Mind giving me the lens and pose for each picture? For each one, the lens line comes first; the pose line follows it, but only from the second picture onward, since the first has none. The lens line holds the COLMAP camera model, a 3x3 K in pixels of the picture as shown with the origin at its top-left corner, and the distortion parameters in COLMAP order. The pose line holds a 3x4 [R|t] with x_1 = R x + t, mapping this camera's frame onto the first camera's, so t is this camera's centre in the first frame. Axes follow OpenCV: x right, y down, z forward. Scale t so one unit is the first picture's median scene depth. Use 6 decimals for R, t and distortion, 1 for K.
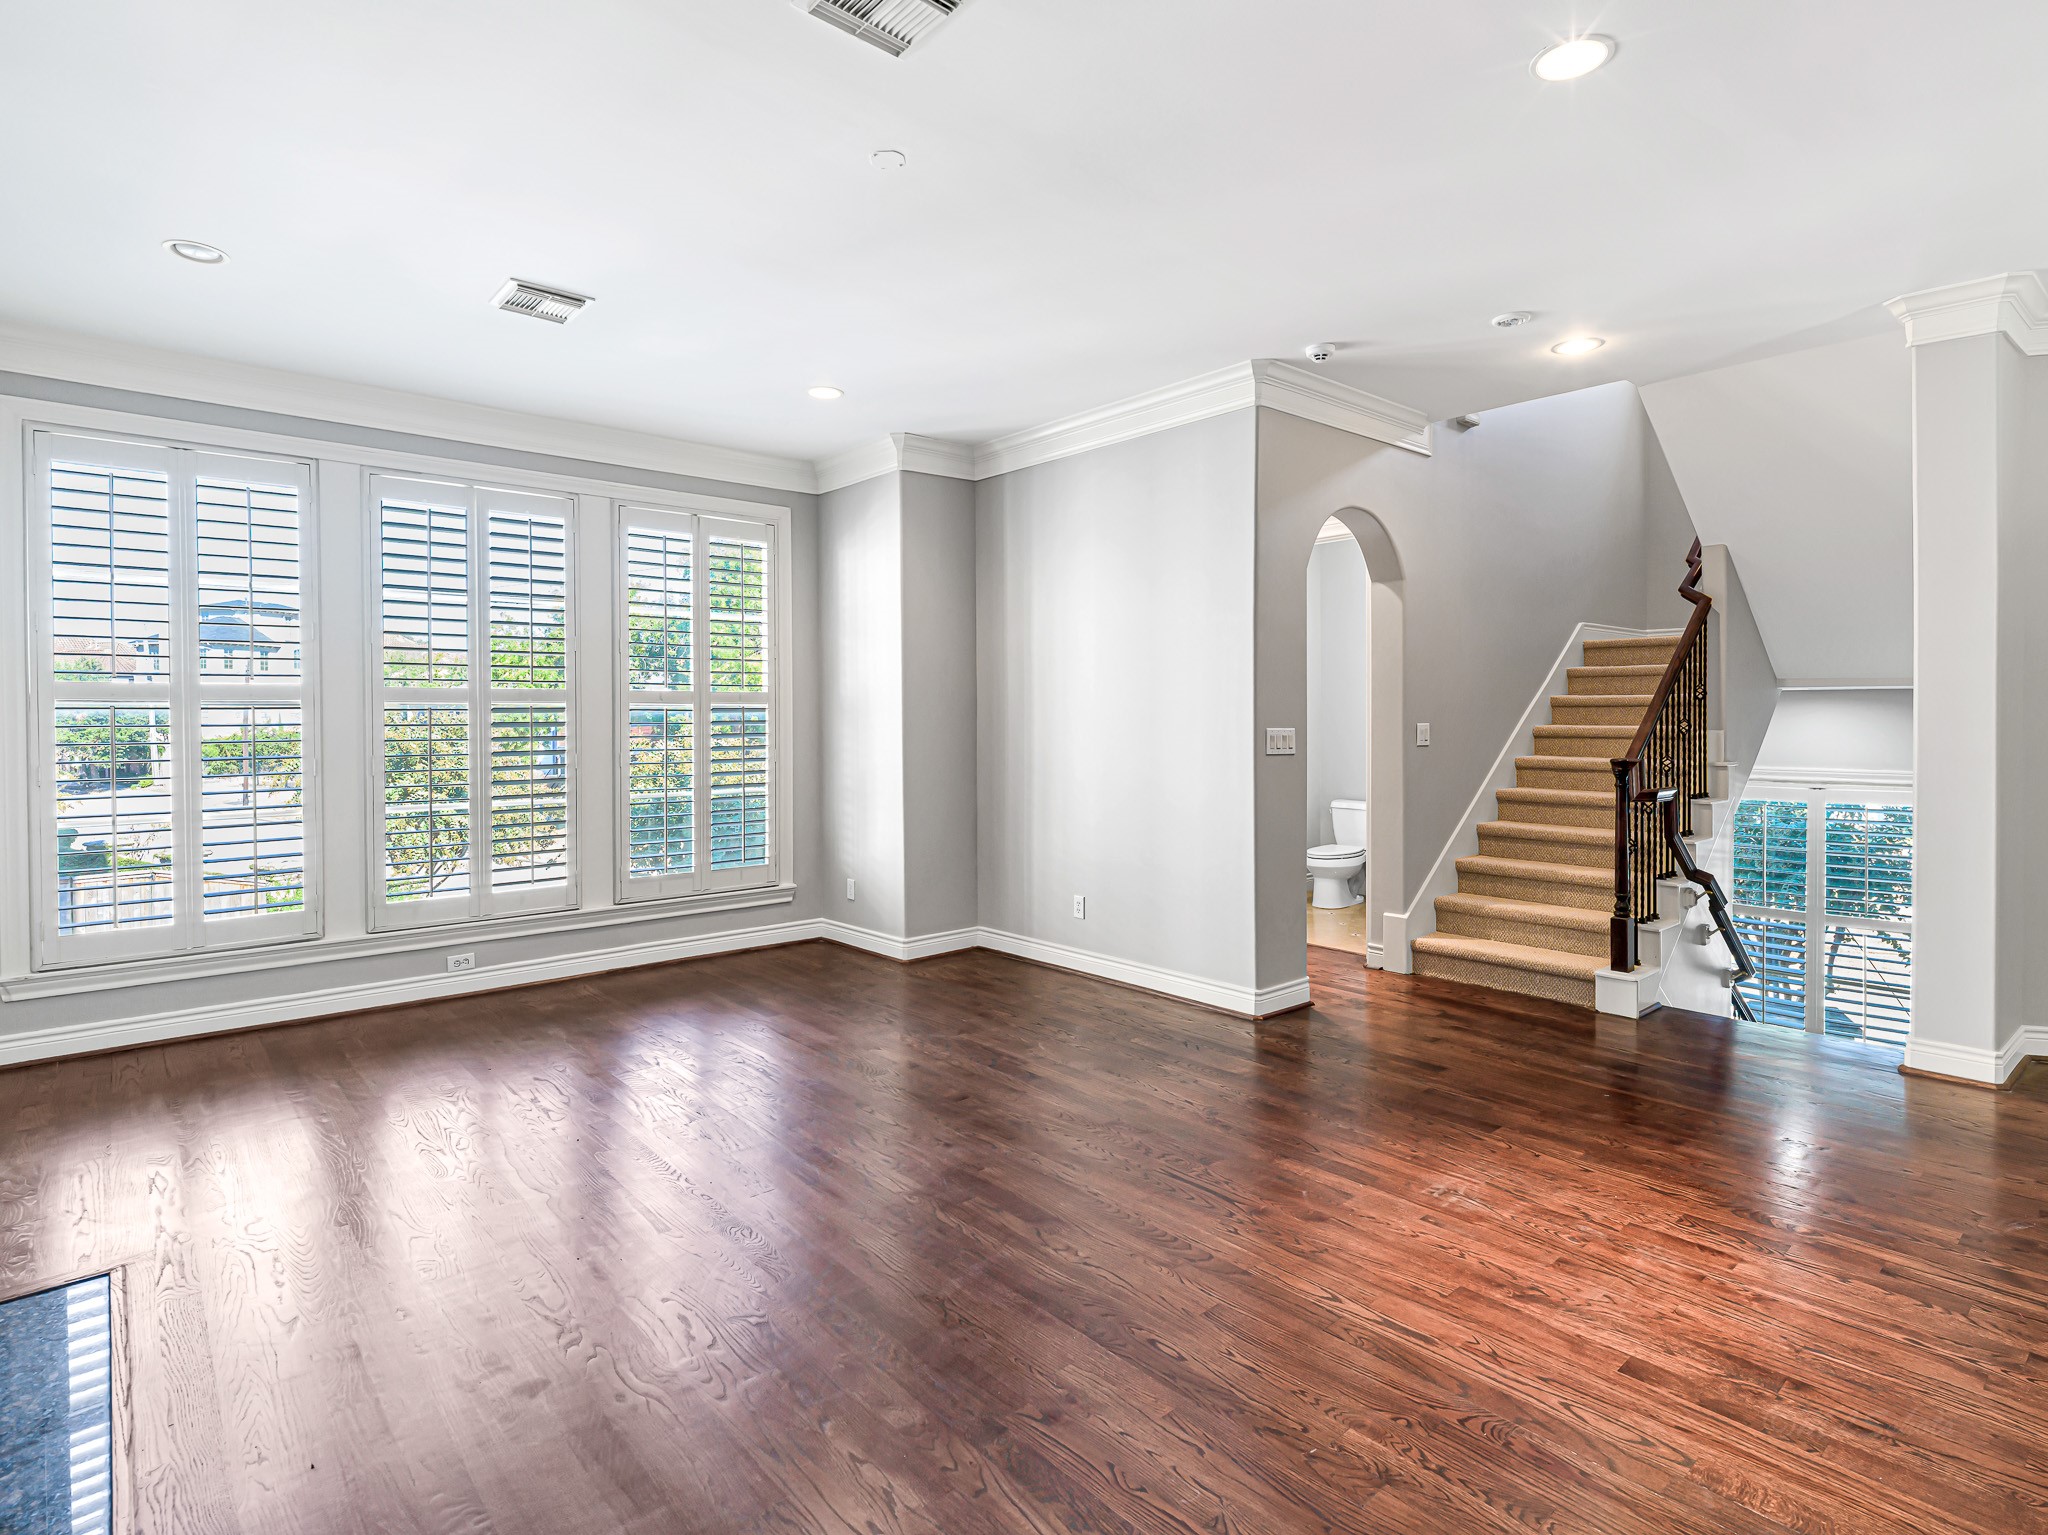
lens RADIAL K [[1062.7, 0, 1045.5], [0, 1062.7, 730.6], [0, 0, 1]] dist [0.000687, -0.000963]
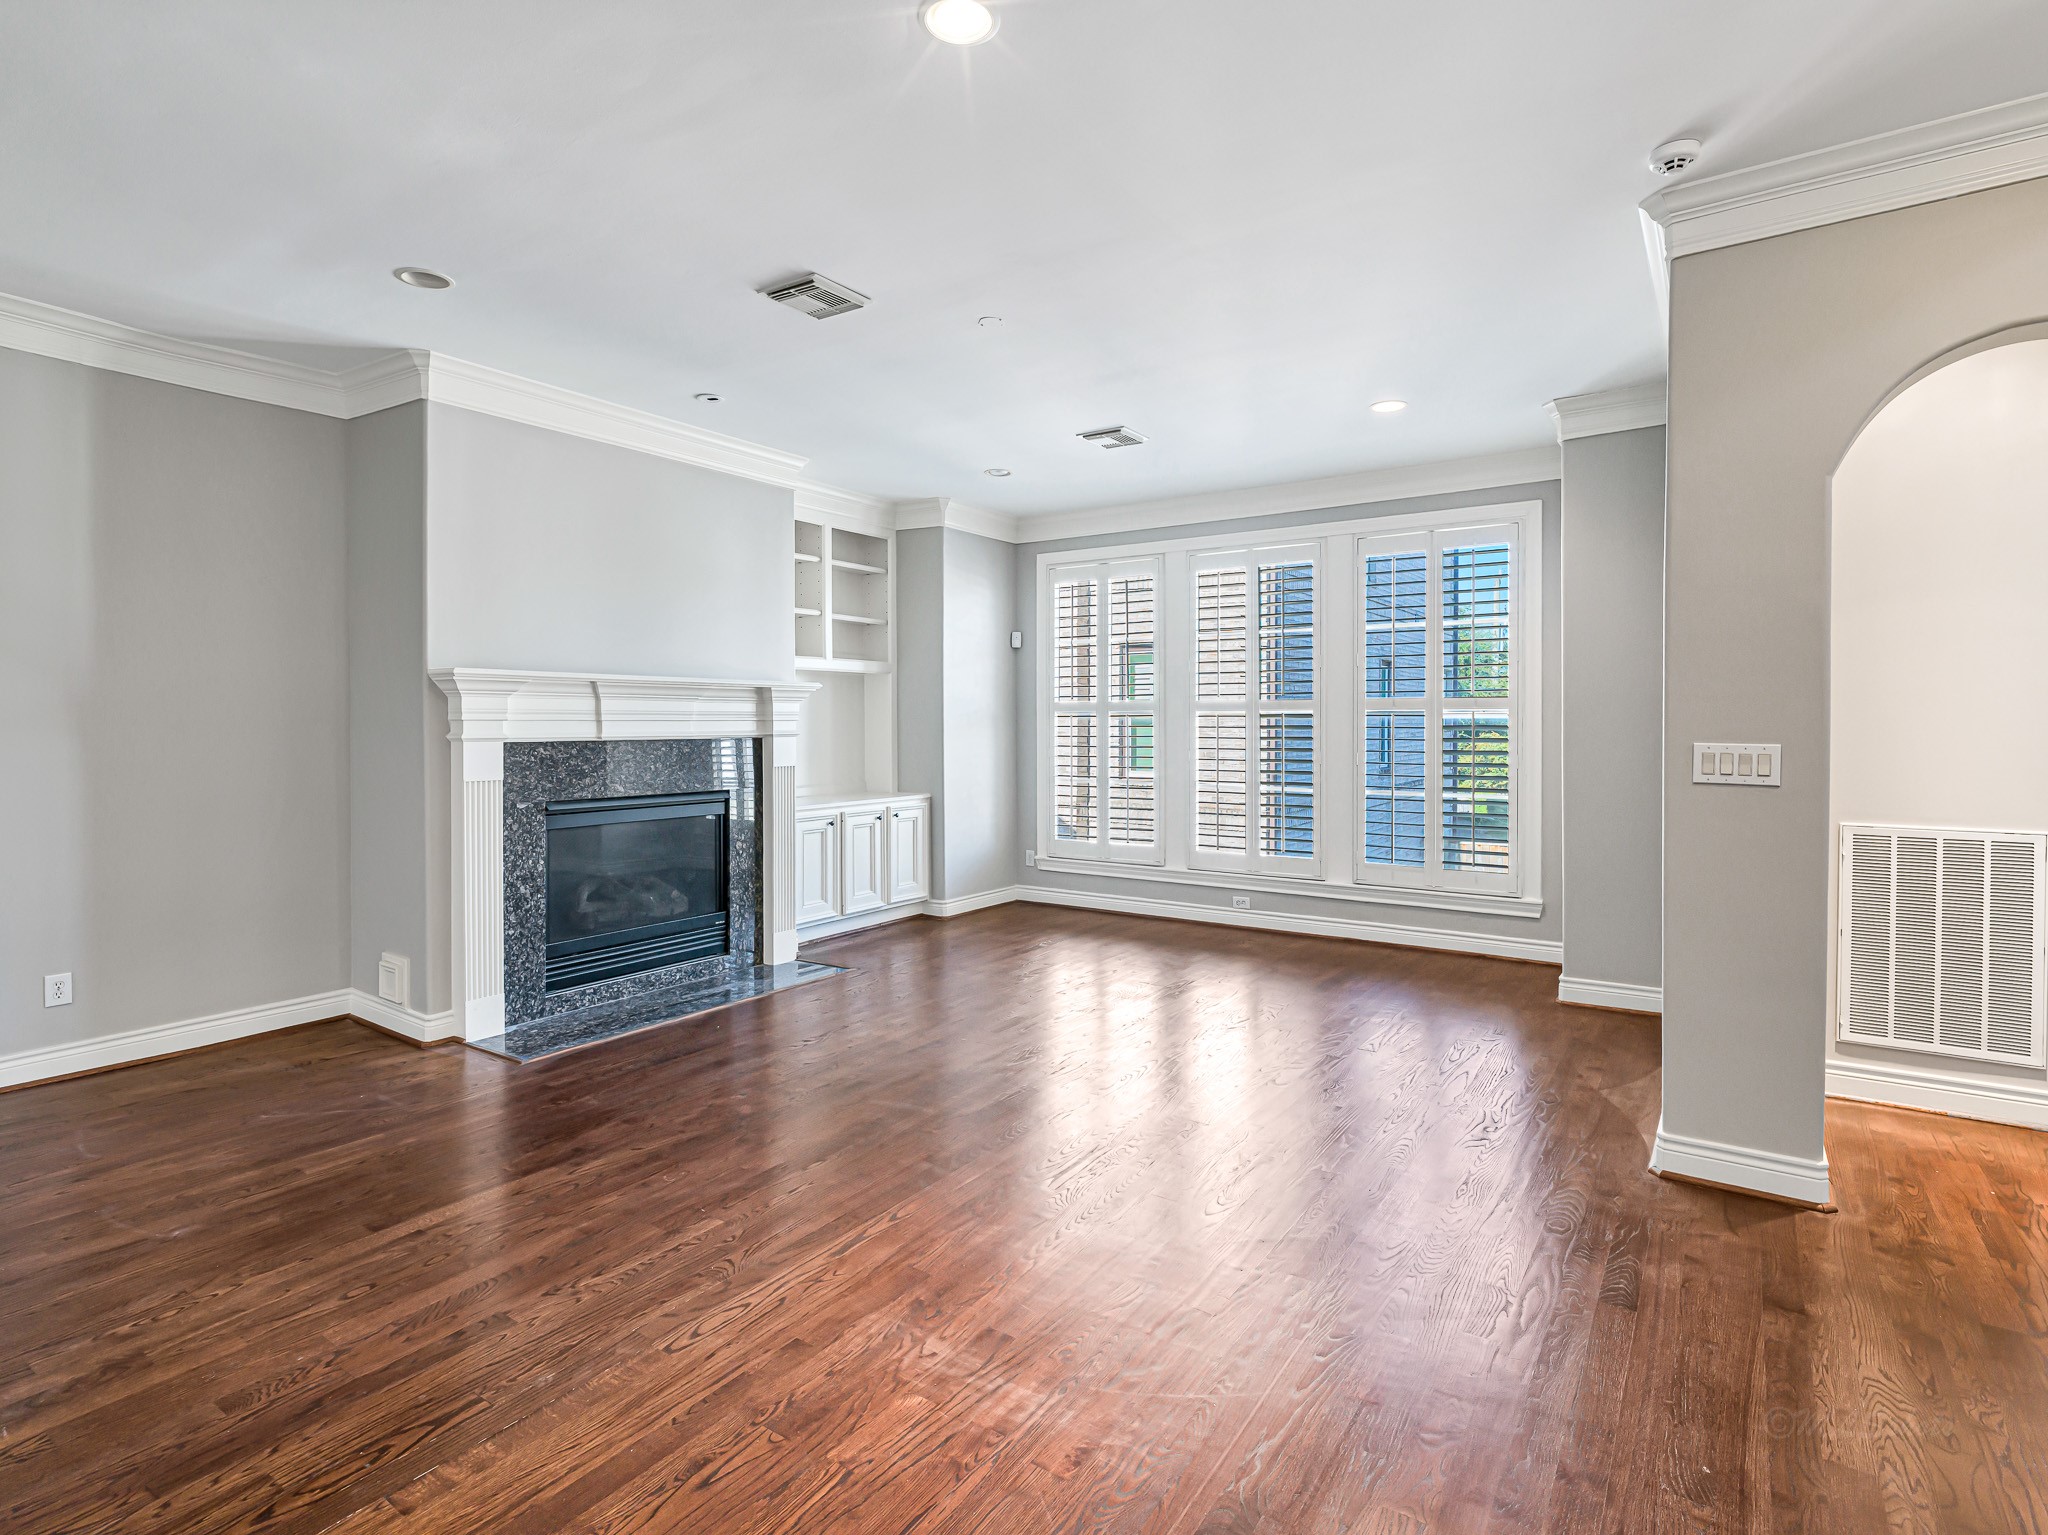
lens RADIAL K [[1045.4, 0, 1023.4], [0, 1045.4, 743.8], [0, 0, 1]] dist [-0.000619, -0.001474]
pose [[0.245226, 0.023387, -0.969184, 1.133115], [-0.012210, 0.999704, 0.021034, -0.015921], [0.969389, 0.006676, 0.245439, 0.677413]]
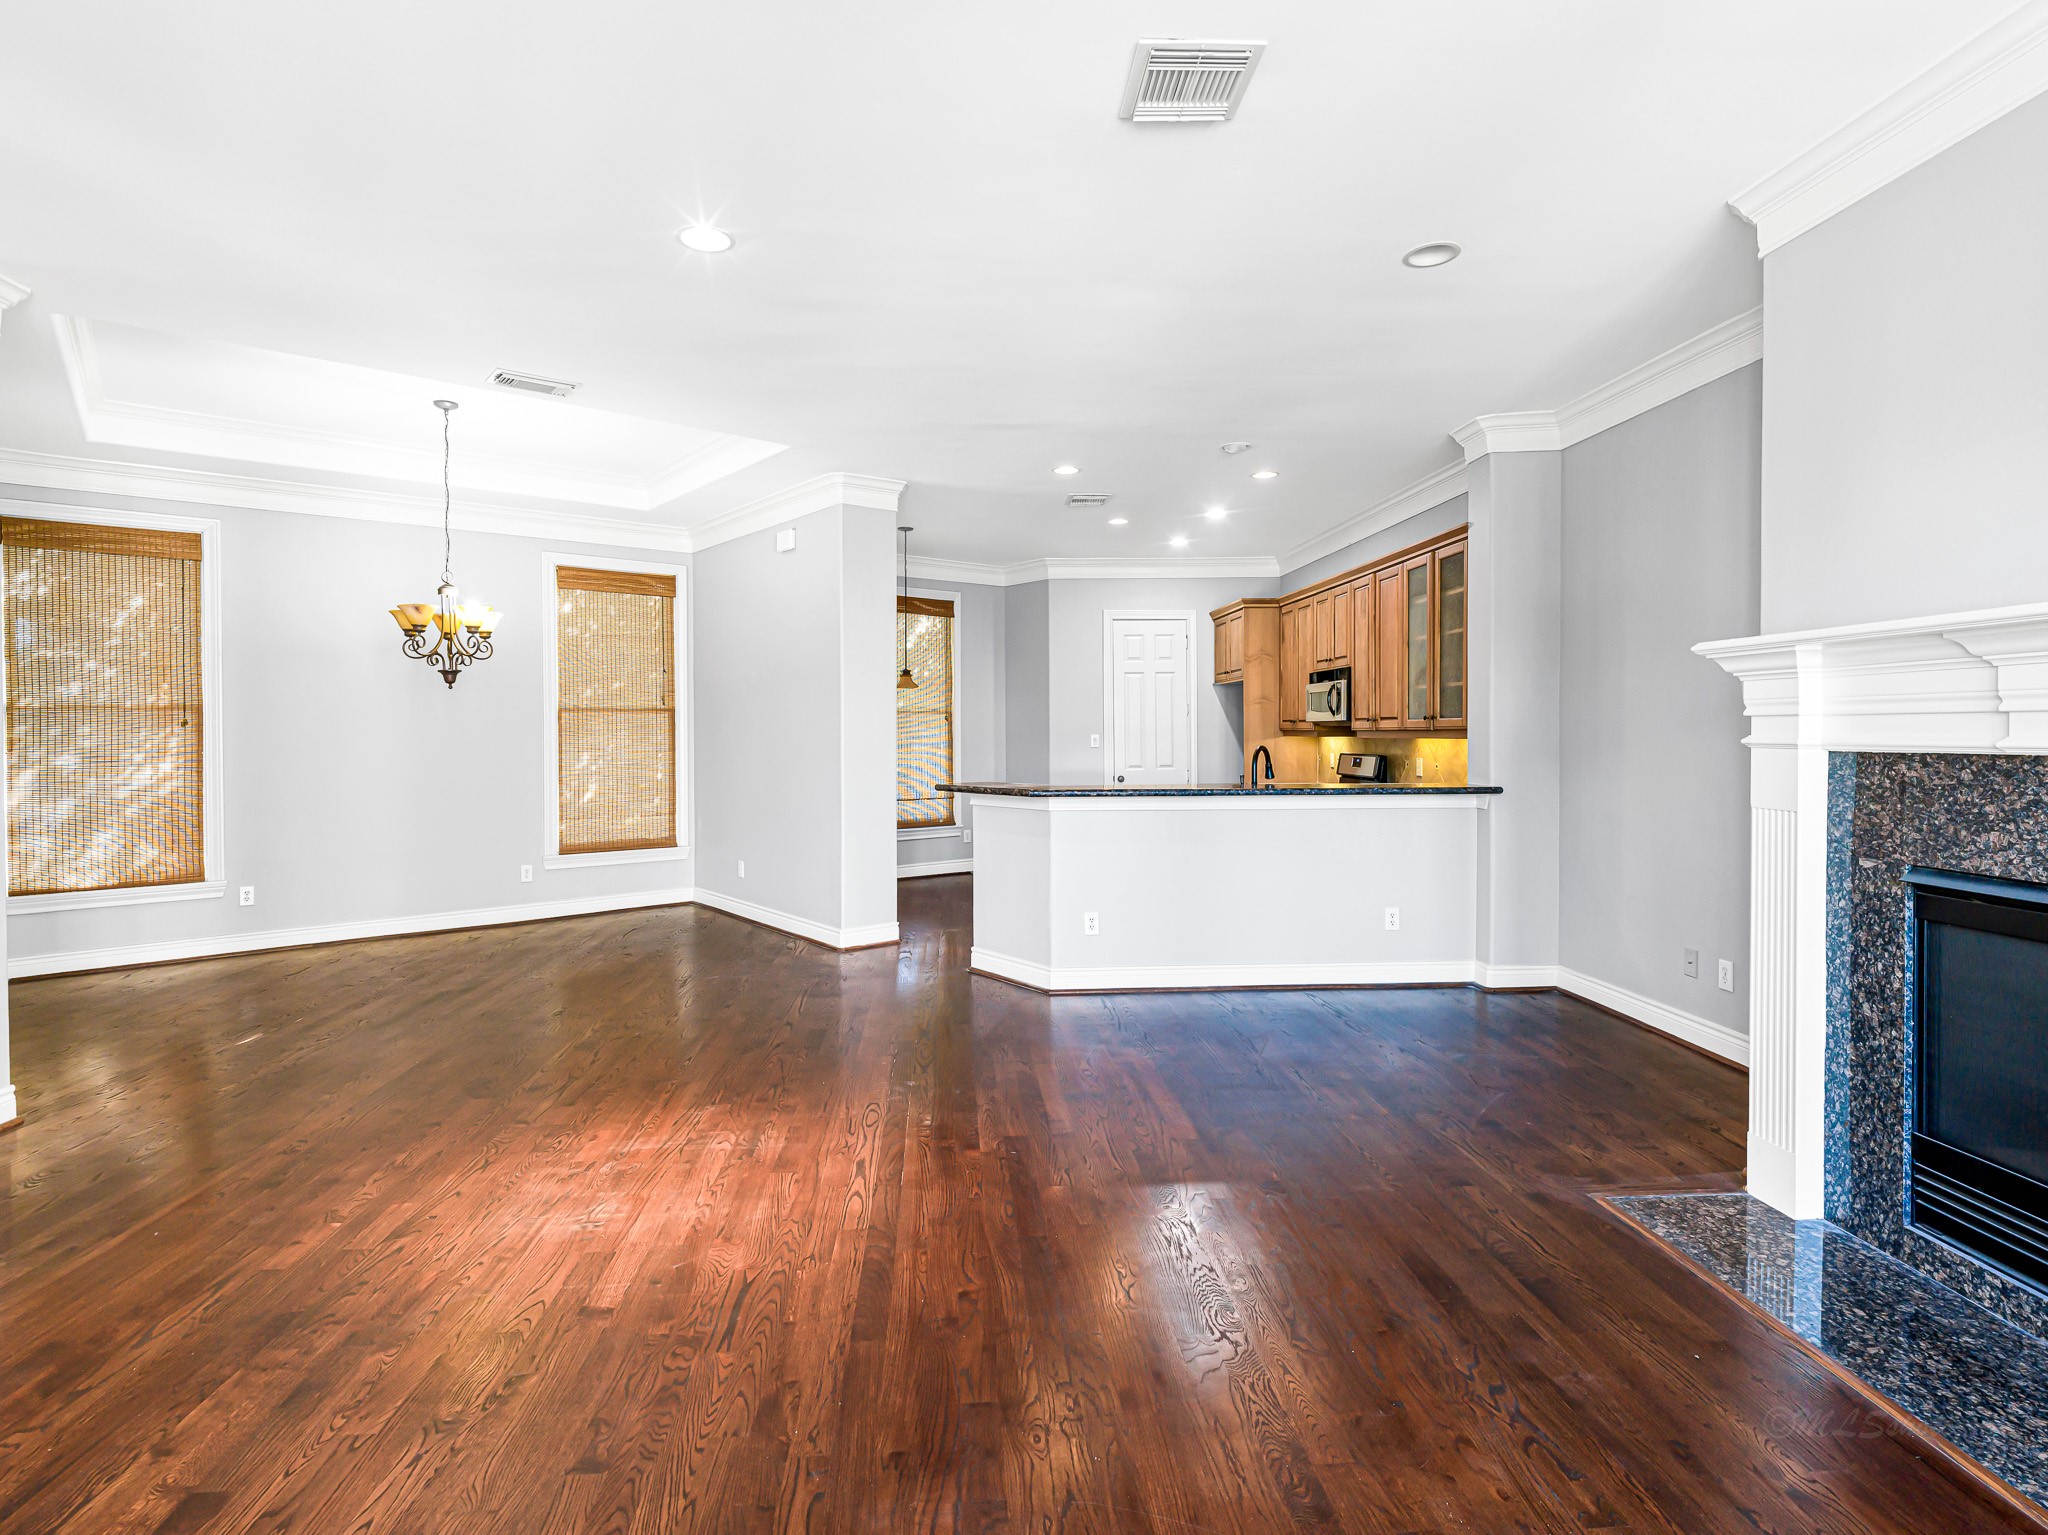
lens RADIAL K [[1045.4, 0, 1023.4], [0, 1045.4, 743.8], [0, 0, 1]] dist [-0.000619, -0.001474]
pose [[-0.792460, 0.002973, 0.609916, -0.507574], [0.016820, 0.999714, 0.016981, -0.011148], [-0.609692, 0.023715, -0.792284, 1.468430]]
